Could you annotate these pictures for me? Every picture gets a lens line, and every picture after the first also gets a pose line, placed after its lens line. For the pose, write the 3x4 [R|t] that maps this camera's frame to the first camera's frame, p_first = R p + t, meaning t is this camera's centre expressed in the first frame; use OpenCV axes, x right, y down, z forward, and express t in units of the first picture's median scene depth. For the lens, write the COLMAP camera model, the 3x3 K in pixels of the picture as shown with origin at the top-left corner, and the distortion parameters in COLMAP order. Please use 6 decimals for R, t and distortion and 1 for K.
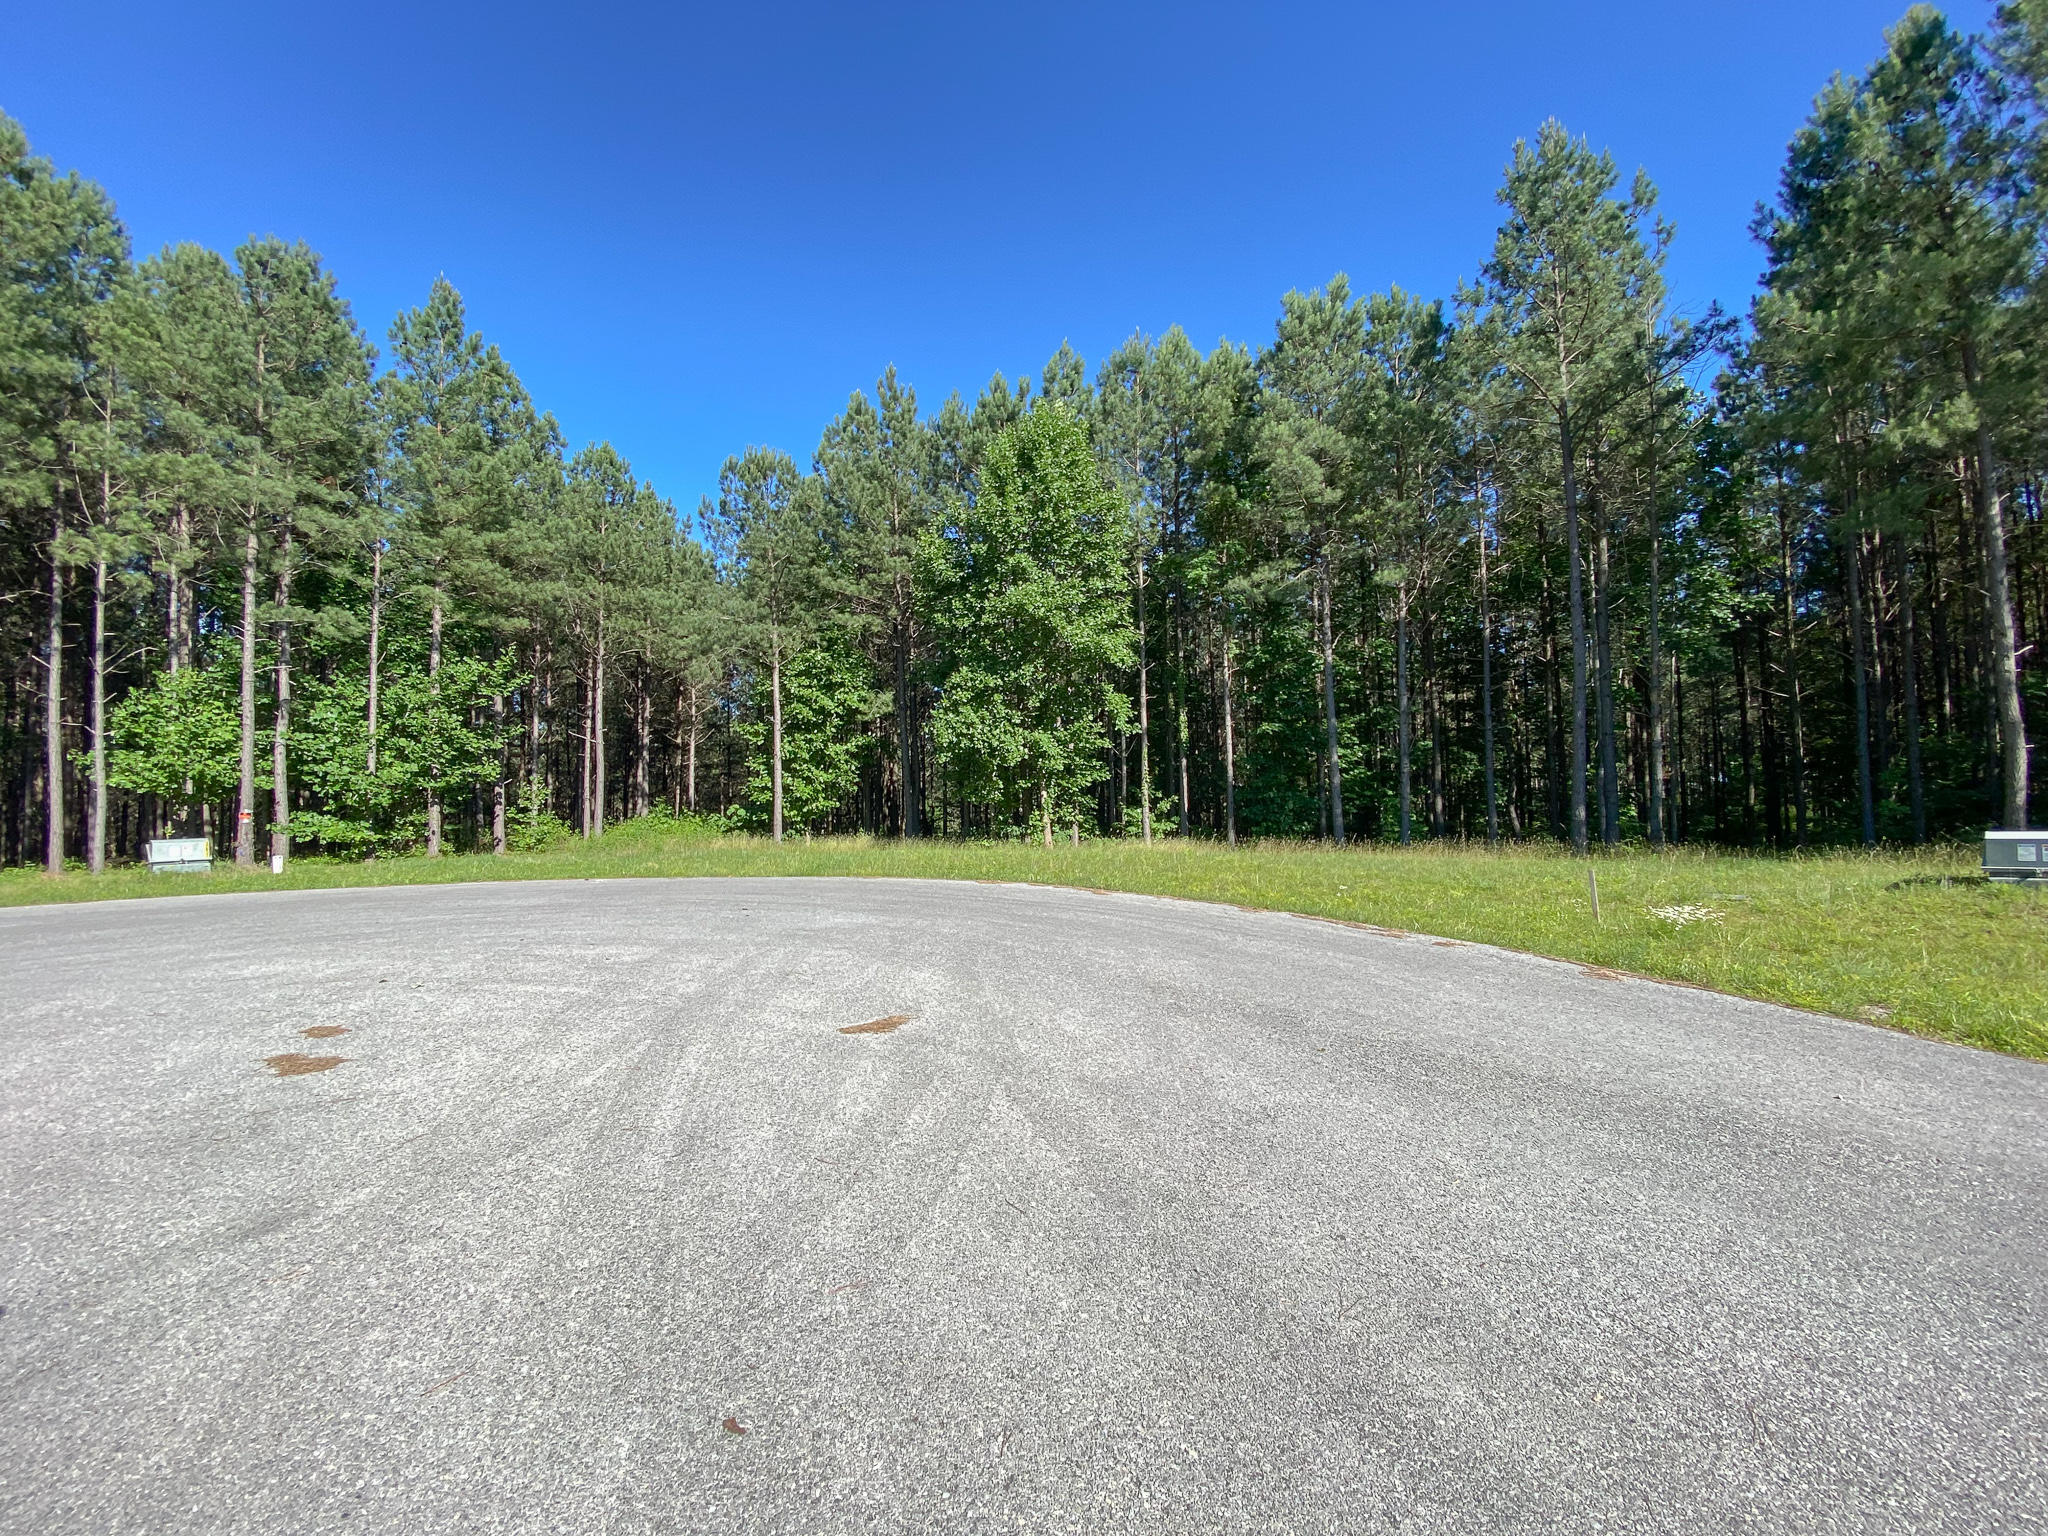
lens RADIAL K [[839.5, 0, 1070.7], [0, 839.5, 751.9], [0, 0, 1]] dist [-0.008193, -0.006536]
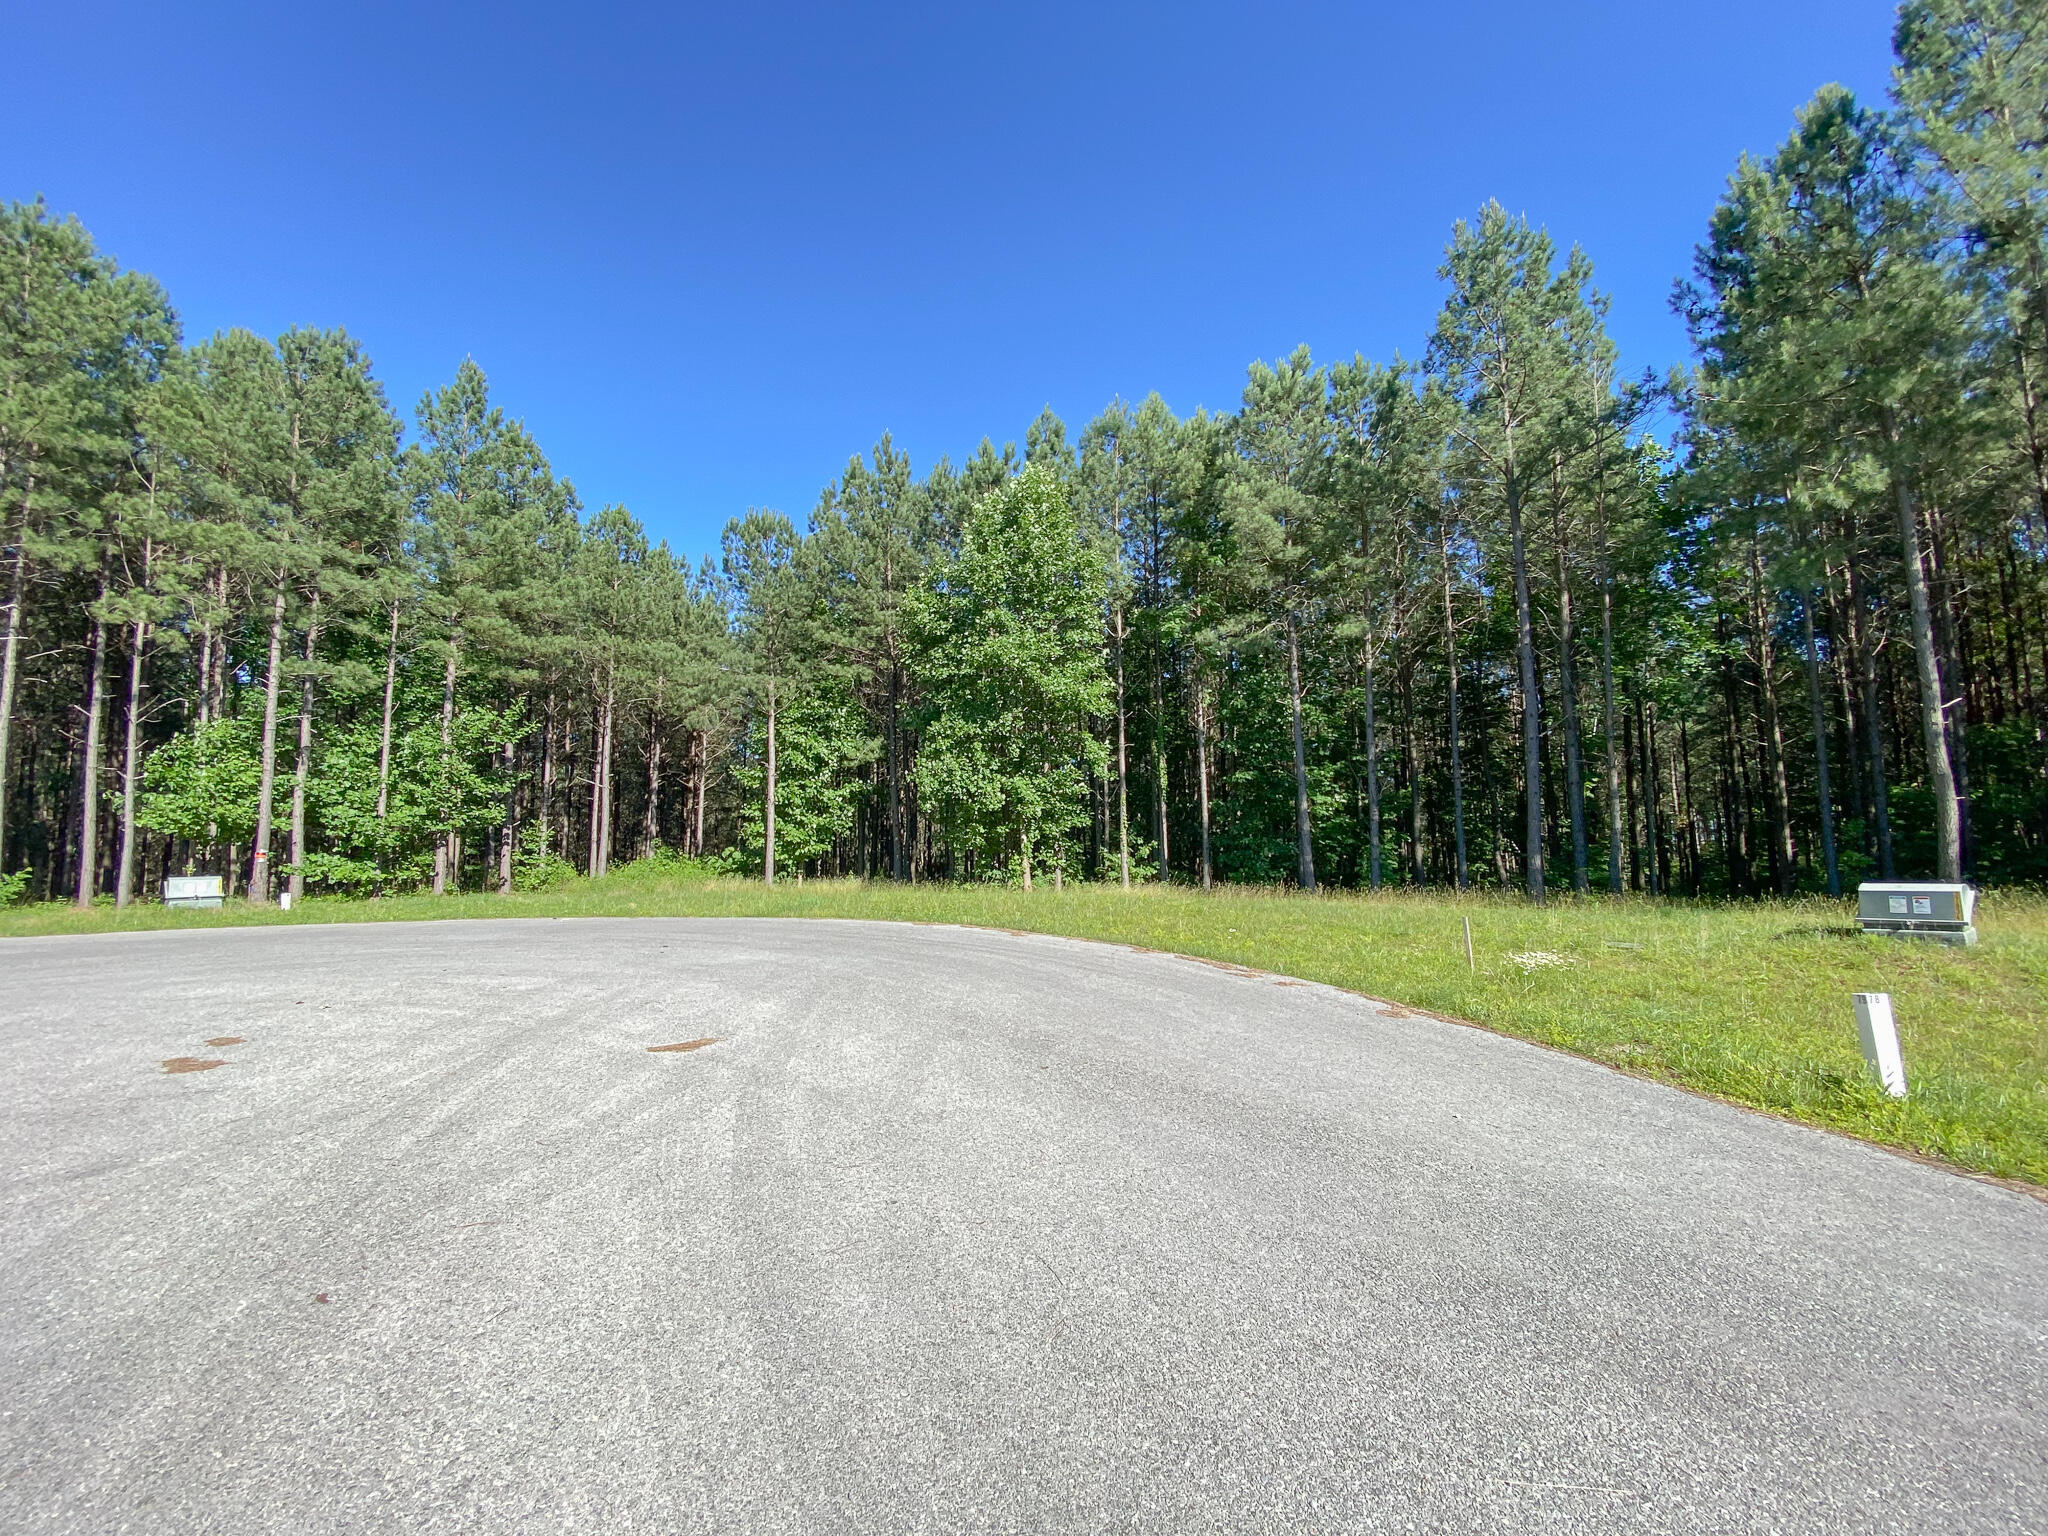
lens RADIAL K [[839.5, 0, 1082.0], [0, 839.5, 753.0], [0, 0, 1]] dist [-0.008193, -0.006536]
pose [[0.999539, 0.001986, -0.030303, 0.100756], [-0.003517, 0.998715, -0.050552, -0.004977], [0.030164, 0.050635, 0.998262, -0.043454]]
